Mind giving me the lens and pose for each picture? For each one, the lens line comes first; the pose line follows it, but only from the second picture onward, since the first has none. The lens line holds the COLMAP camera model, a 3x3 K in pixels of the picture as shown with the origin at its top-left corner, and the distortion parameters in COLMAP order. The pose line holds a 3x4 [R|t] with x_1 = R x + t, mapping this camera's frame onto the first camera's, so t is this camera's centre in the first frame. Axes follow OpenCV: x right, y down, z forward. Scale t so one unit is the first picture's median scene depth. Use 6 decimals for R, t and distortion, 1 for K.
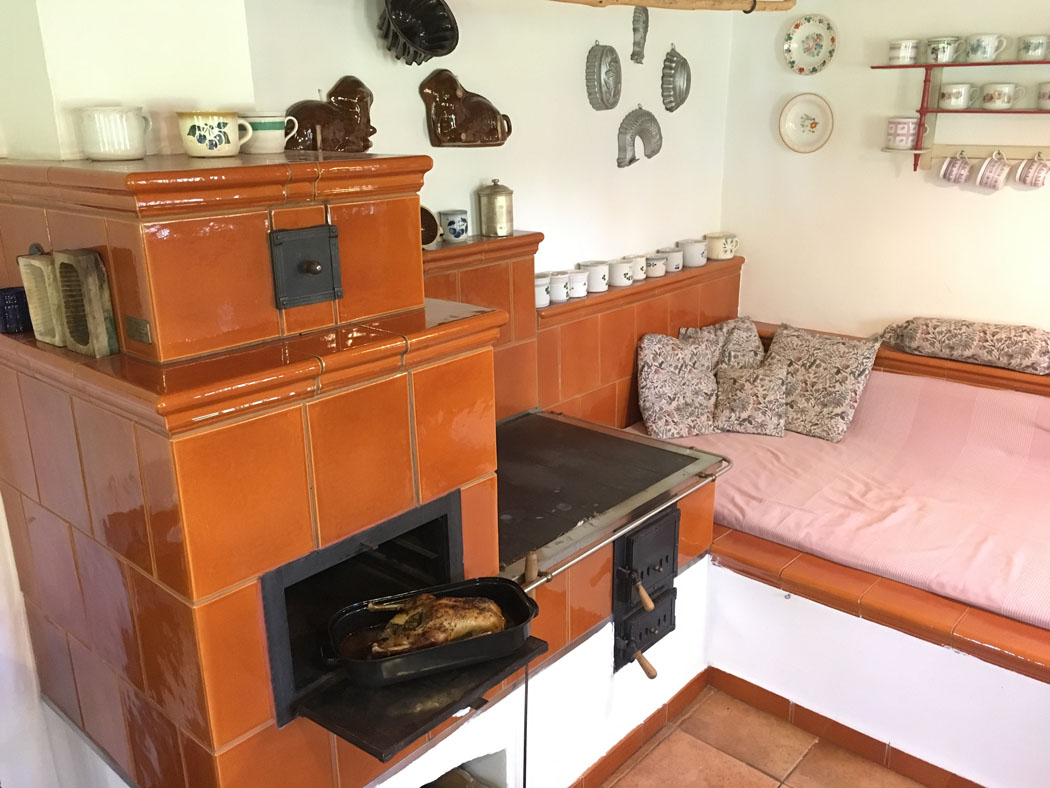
lens RADIAL K [[892.6, 0, 525.0], [0, 892.6, 394.0], [0, 0, 1]] dist [0.154097, -0.195671]
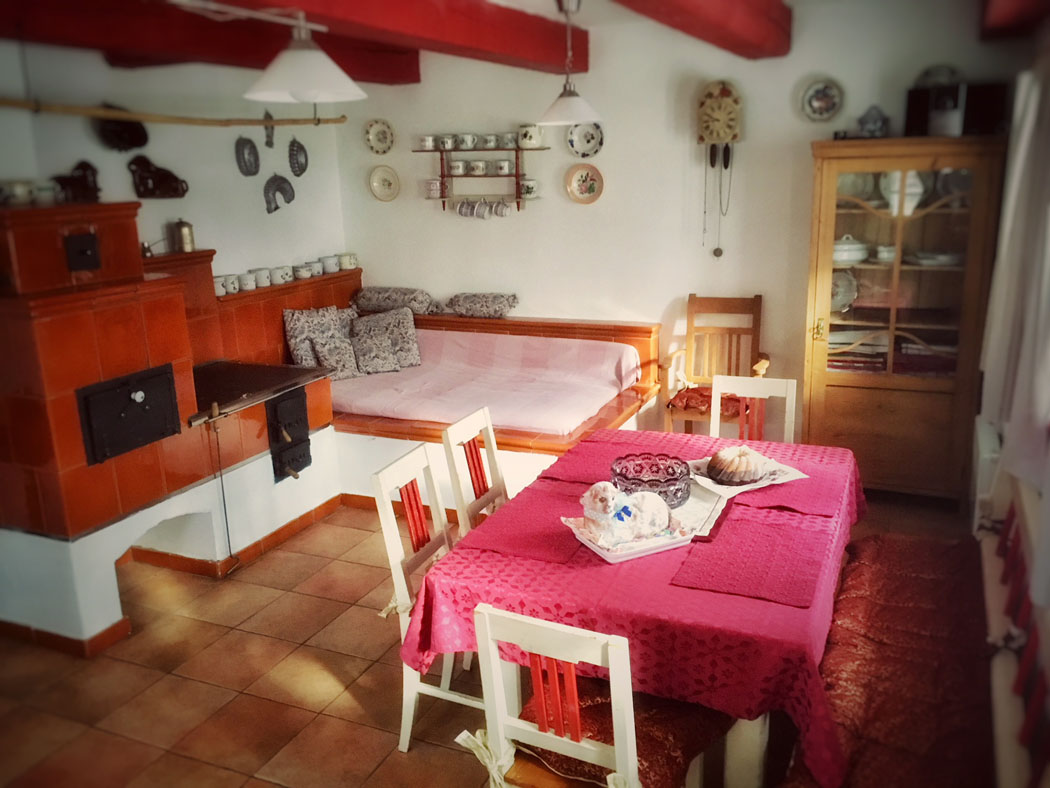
lens RADIAL K [[899.0, 0, 525.0], [0, 899.0, 394.0], [0, 0, 1]] dist [0.056240, 0.003341]
pose [[0.952949, -0.089992, 0.289464, 0.052772], [0.106766, 0.993369, -0.042655, 0.201474], [-0.283706, 0.071553, 0.956238, -0.684454]]
